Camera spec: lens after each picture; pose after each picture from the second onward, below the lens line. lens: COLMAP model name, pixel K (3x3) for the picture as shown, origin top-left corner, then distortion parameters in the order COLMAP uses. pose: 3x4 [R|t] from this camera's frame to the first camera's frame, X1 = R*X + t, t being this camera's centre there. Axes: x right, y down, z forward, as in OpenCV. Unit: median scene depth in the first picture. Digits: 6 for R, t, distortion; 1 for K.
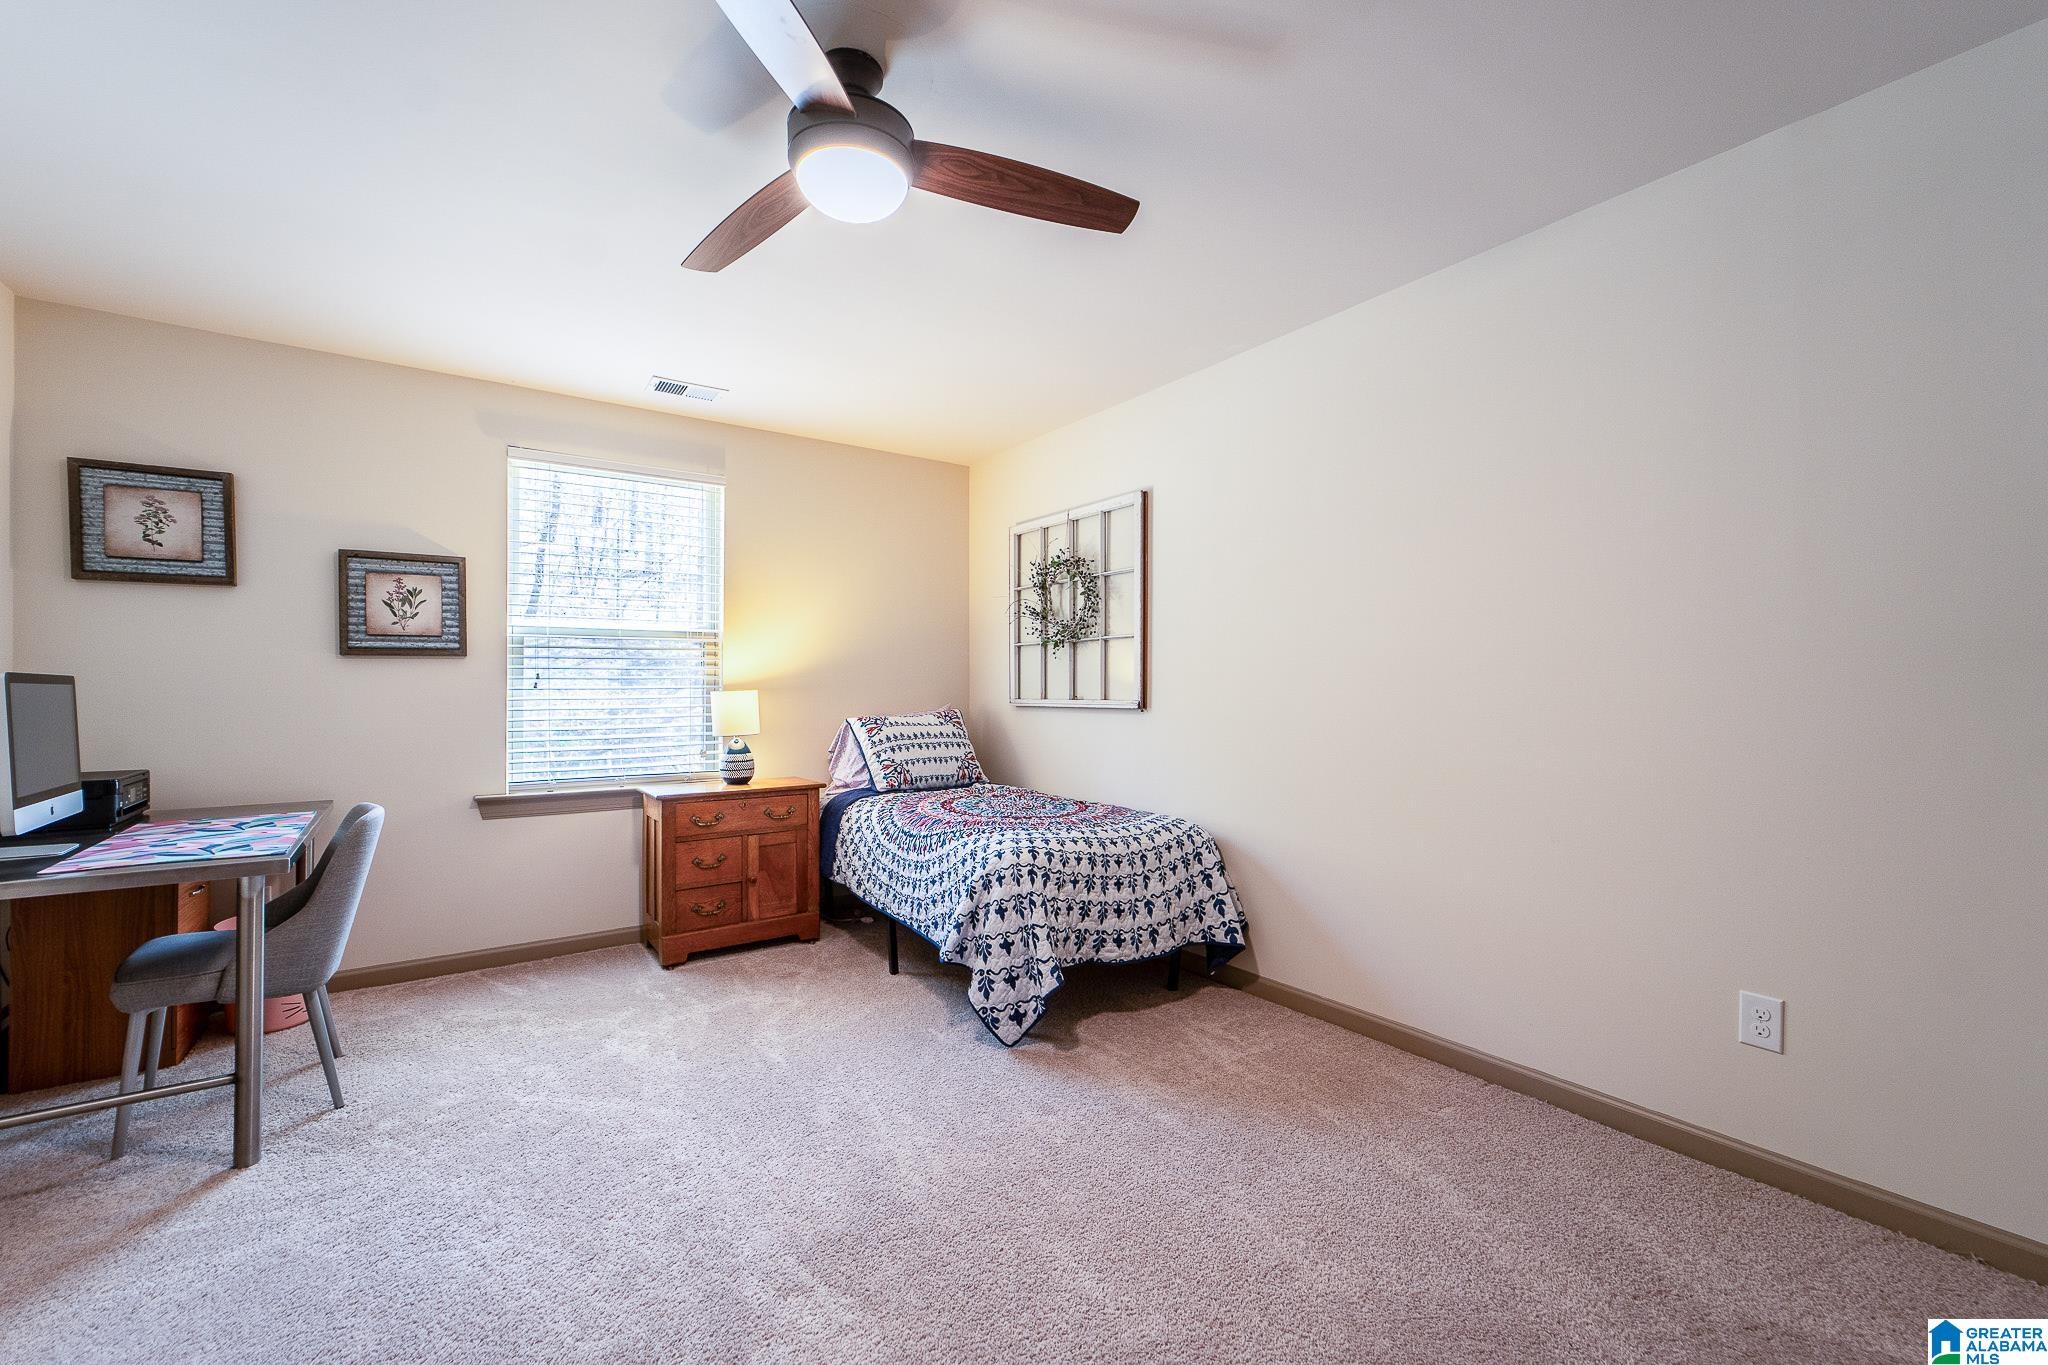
lens RADIAL K [[852.5, 0, 1021.0], [0, 852.5, 690.0], [0, 0, 1]] dist [0.000895, -0.000220]
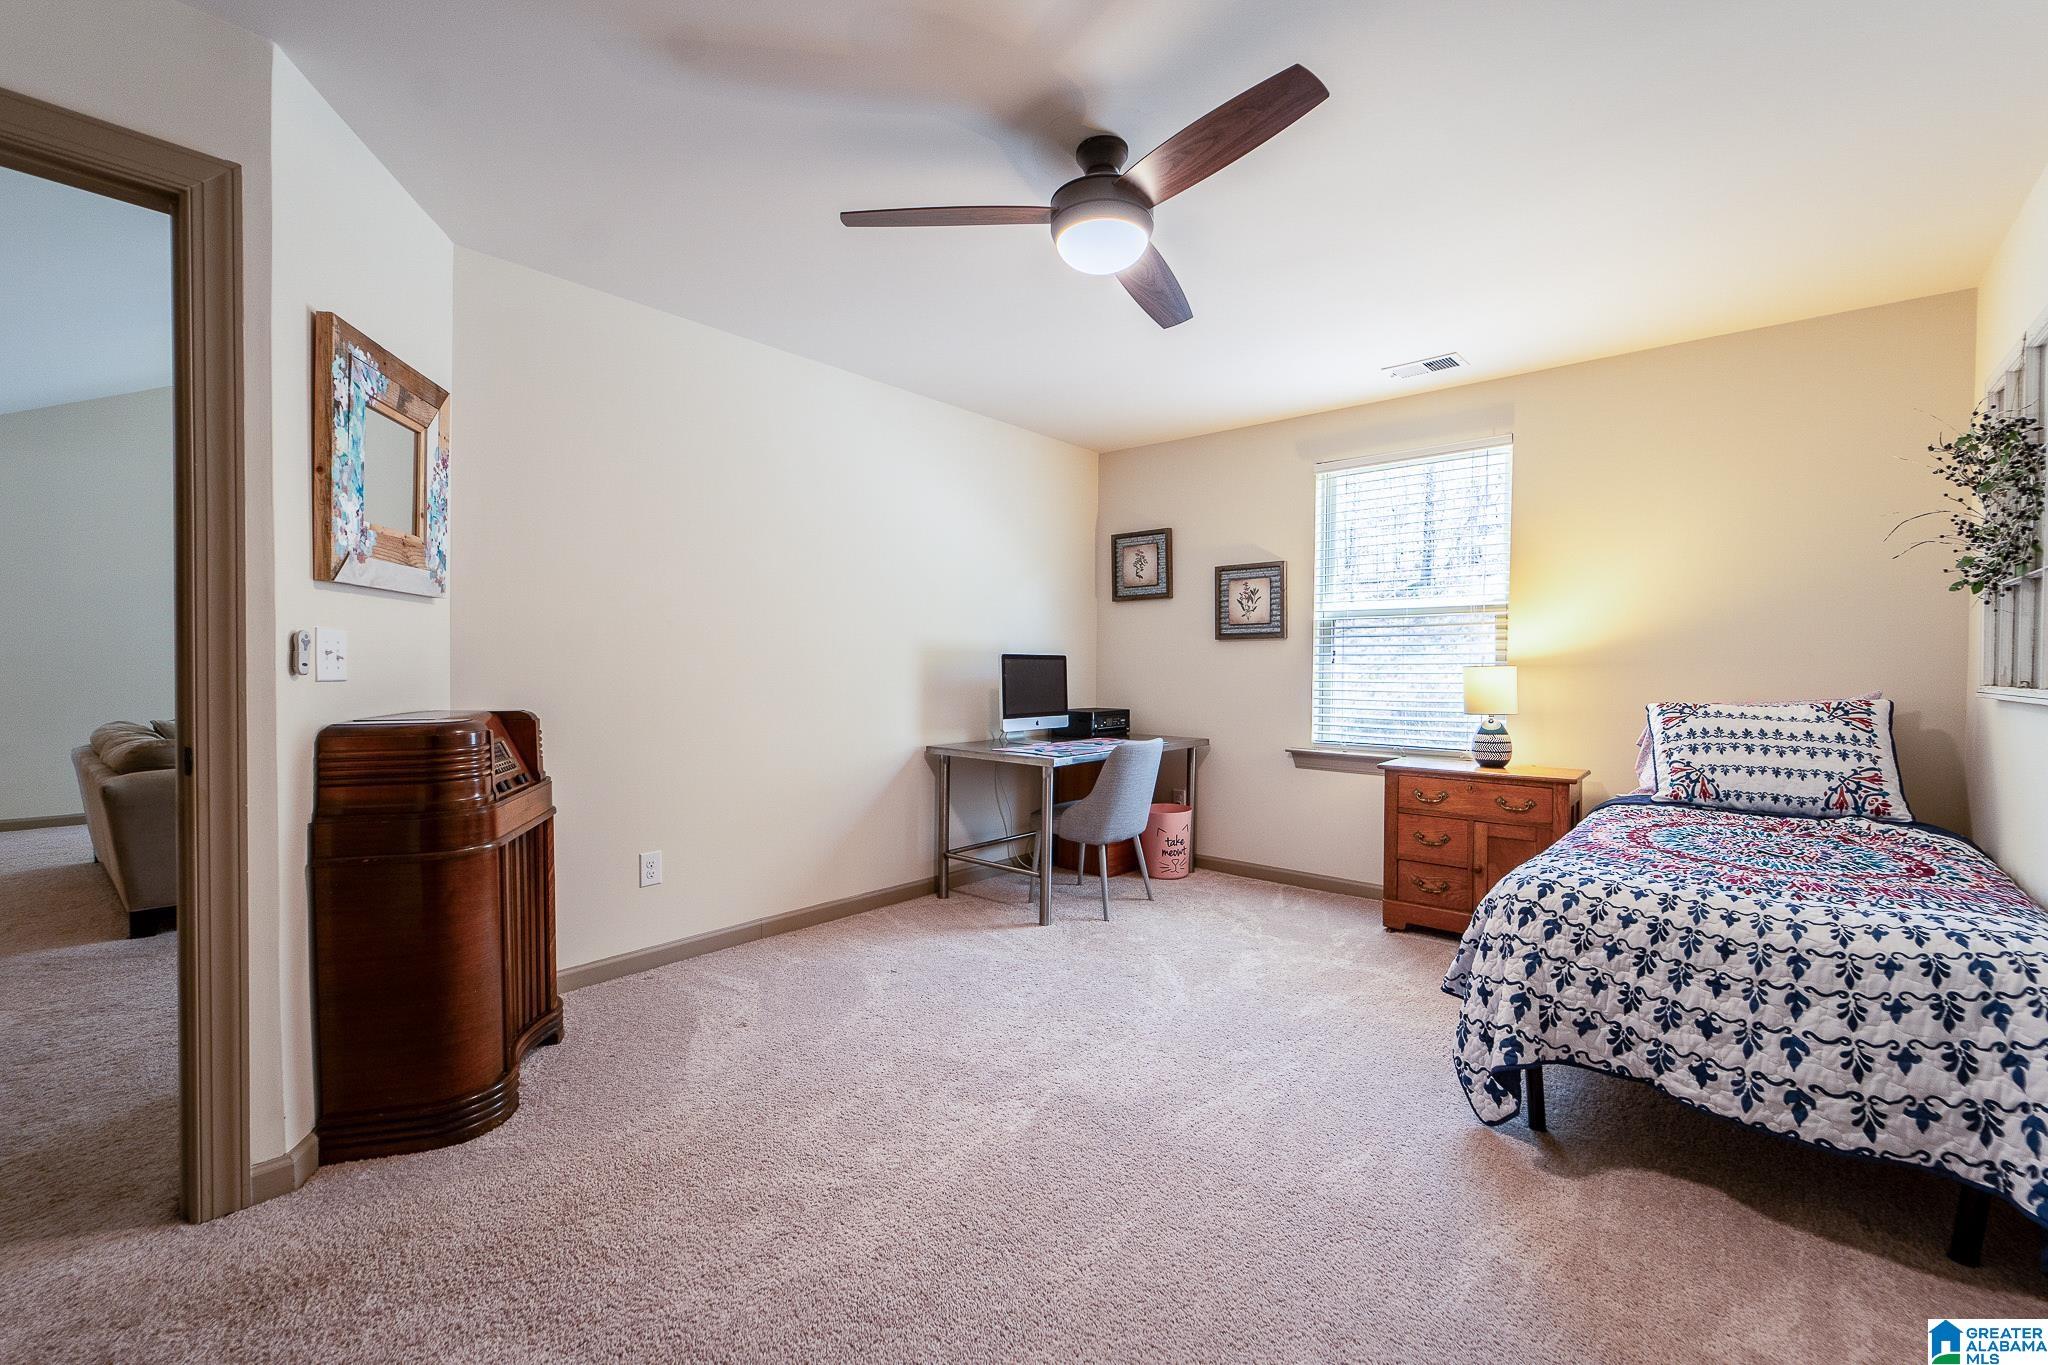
lens RADIAL K [[850.0, 0, 1019.9], [0, 850.0, 673.6], [0, 0, 1]] dist [-0.000215, -0.000267]
pose [[0.237688, 0.014564, -0.971232, 0.527391], [-0.007237, 0.999886, 0.013223, -0.000010], [0.971315, 0.003886, 0.237767, 0.333486]]
